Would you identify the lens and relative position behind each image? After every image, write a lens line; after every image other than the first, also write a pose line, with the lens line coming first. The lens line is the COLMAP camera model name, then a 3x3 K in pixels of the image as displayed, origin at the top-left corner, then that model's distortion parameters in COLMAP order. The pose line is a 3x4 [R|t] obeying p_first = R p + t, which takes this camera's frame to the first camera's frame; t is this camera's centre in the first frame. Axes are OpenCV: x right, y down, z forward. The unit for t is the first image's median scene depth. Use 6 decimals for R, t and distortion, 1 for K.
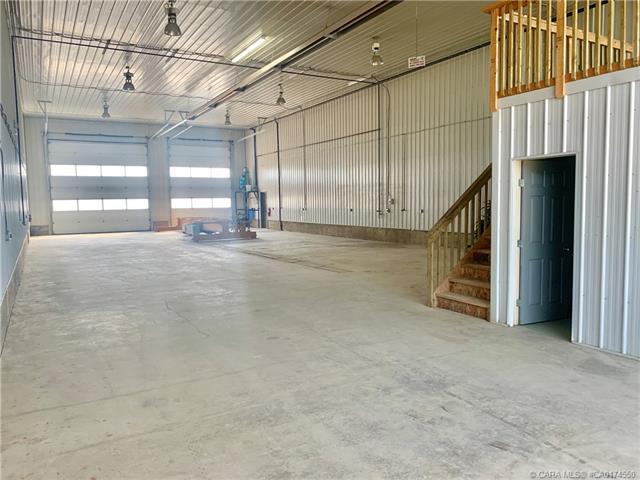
lens RADIAL K [[491.1, 0, 320.0], [0, 491.1, 240.0], [0, 0, 1]] dist [0.011177, -0.013126]
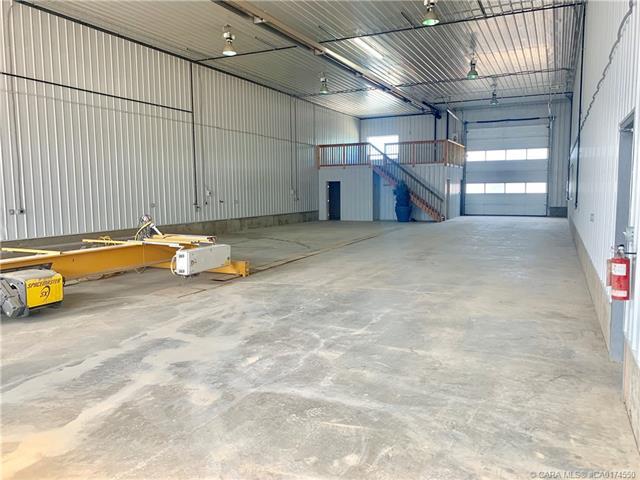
lens RADIAL K [[491.1, 0, 320.0], [0, 491.1, 240.0], [0, 0, 1]] dist [0.011177, -0.013126]
pose [[-0.566602, -0.065709, 0.821367, -2.294034], [0.083639, 0.987080, 0.136663, -0.296920], [-0.819735, 0.146133, -0.553786, 4.019451]]
